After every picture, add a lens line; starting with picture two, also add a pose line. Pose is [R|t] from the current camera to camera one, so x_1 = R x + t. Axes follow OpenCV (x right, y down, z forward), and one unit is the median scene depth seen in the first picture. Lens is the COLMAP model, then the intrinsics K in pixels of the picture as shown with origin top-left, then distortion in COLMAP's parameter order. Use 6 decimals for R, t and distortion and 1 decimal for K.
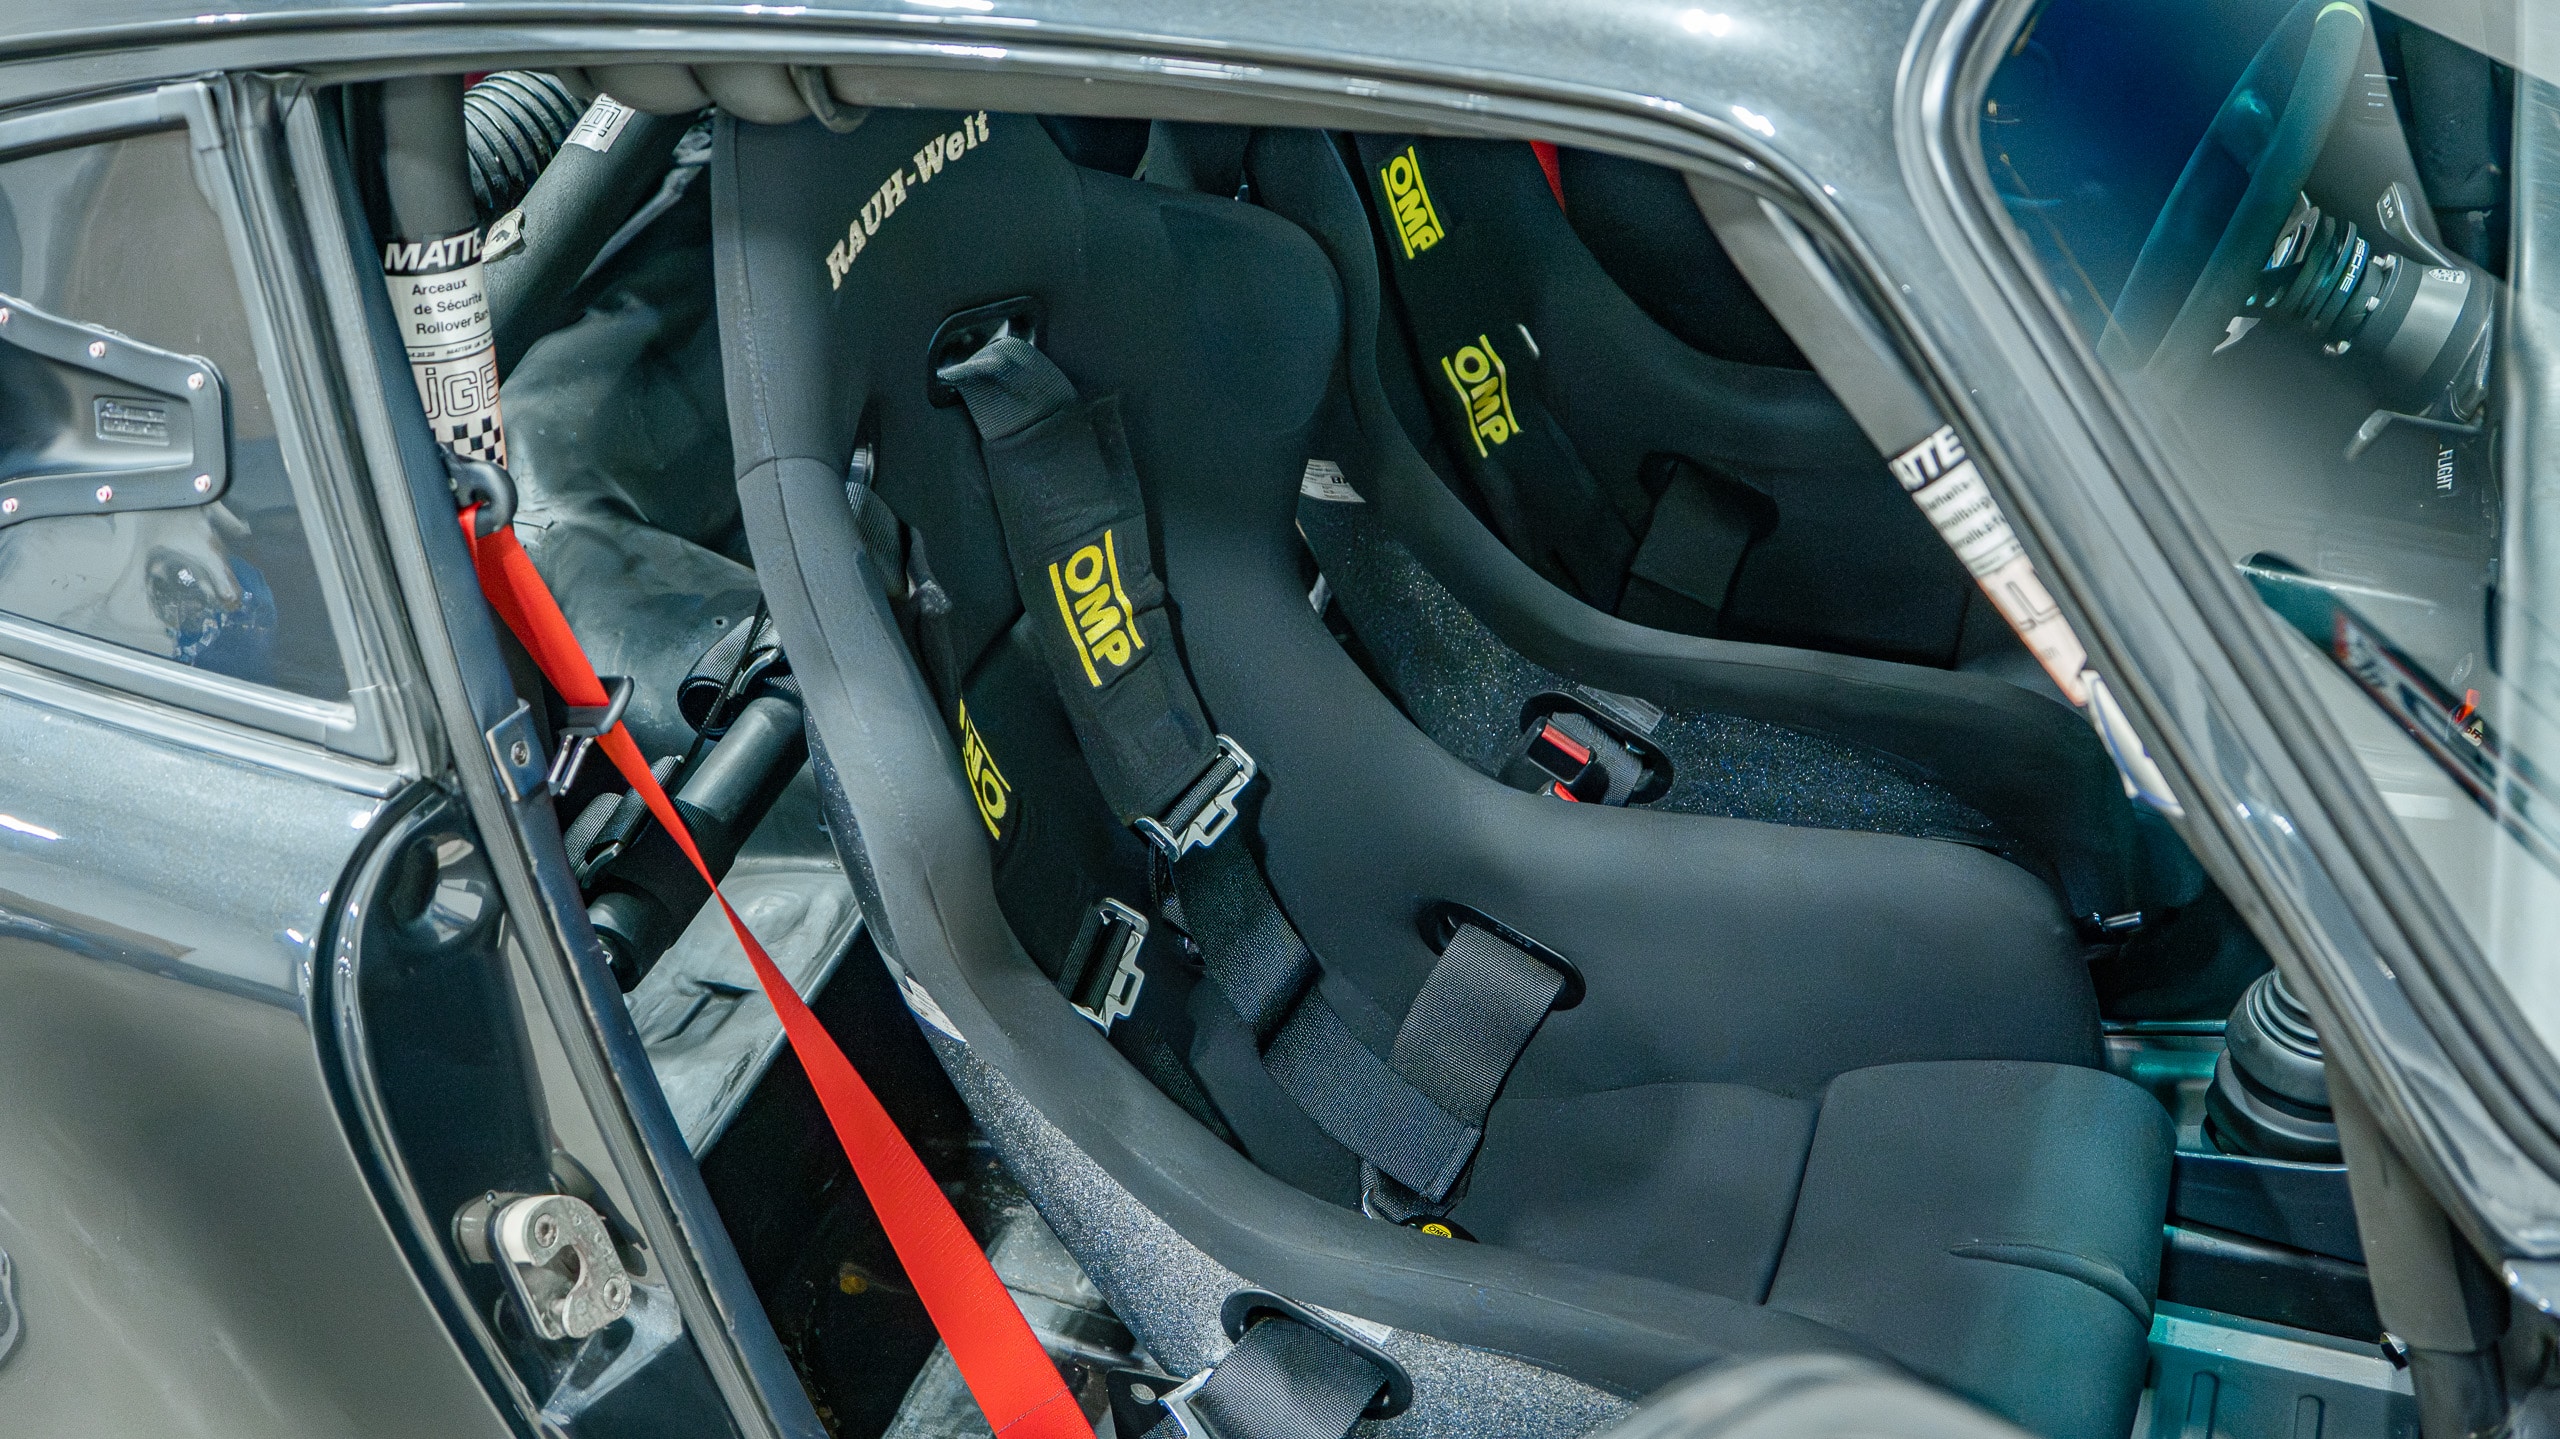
lens RADIAL K [[3169.5, 0, 1292.0], [0, 3169.5, 698.9], [0, 0, 1]] dist [-0.048715, 0.000000]
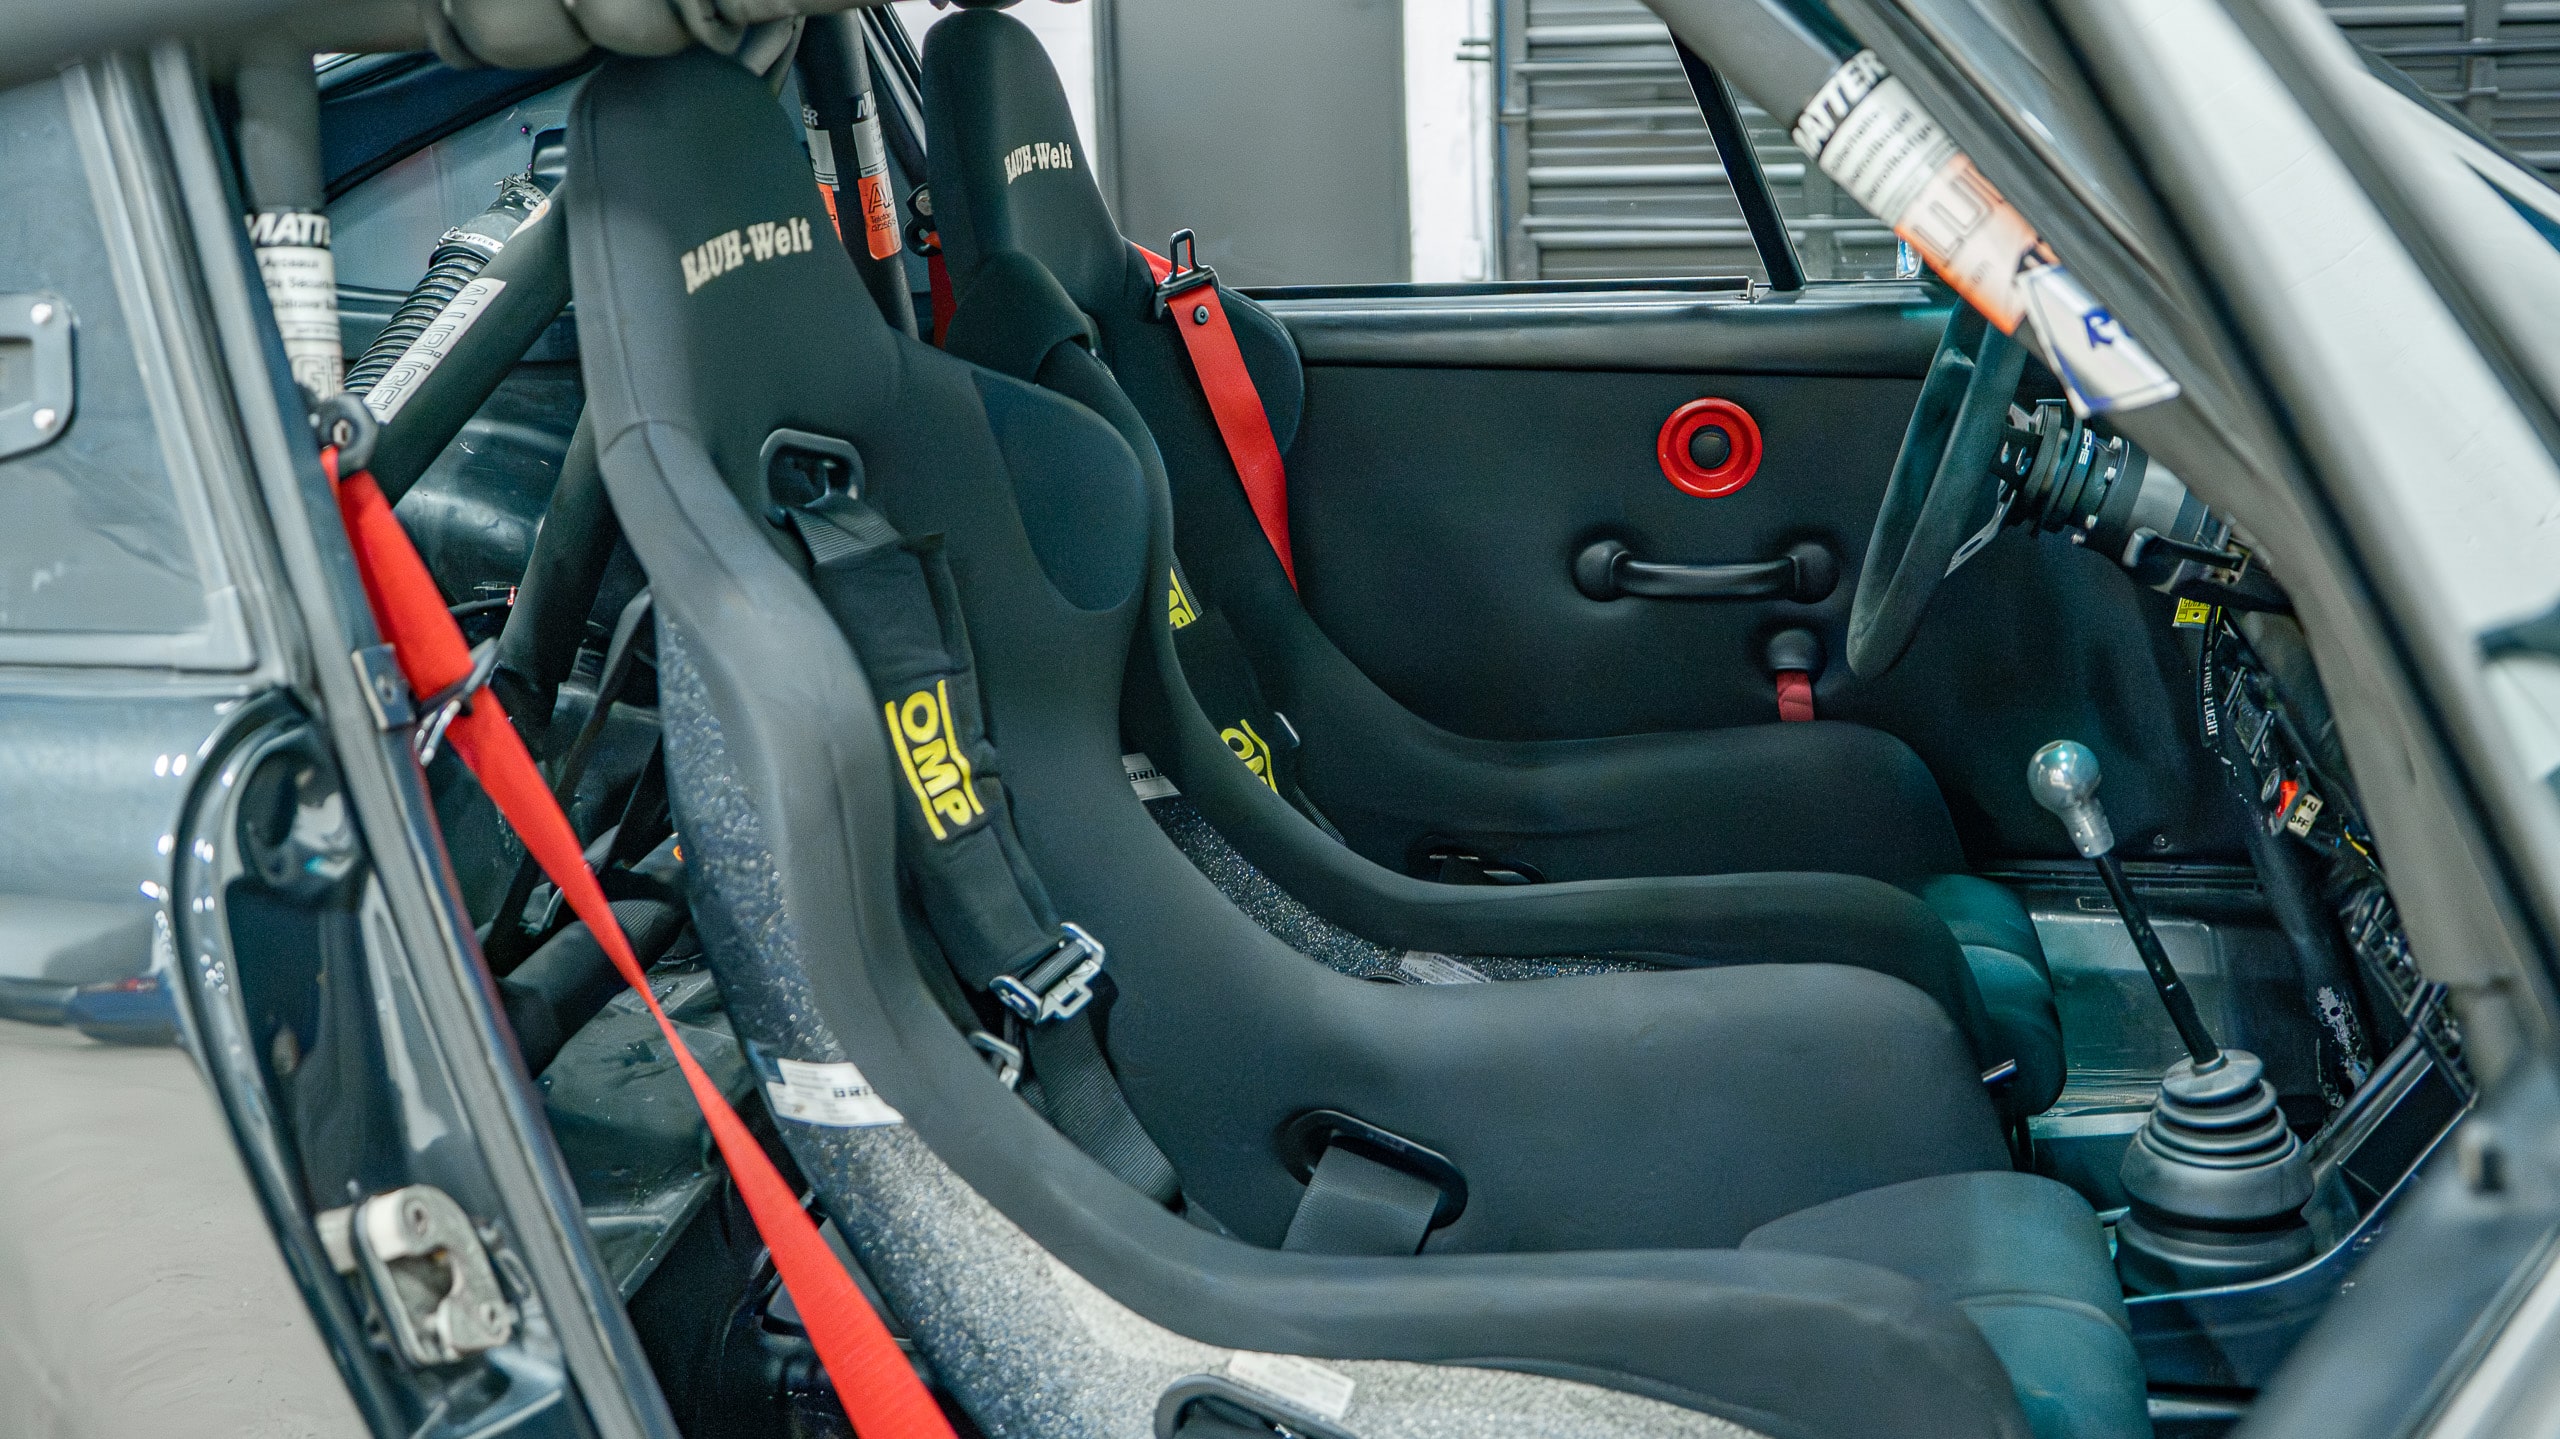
lens RADIAL K [[3169.5, 0, 1292.0], [0, 3169.5, 721.5], [0, 0, 1]] dist [-0.048715, 0.000000]
pose [[0.985752, -0.068737, 0.153523, -0.106886], [0.119918, 0.927202, -0.354846, 0.331425], [-0.117956, 0.368200, 0.922234, 0.099351]]
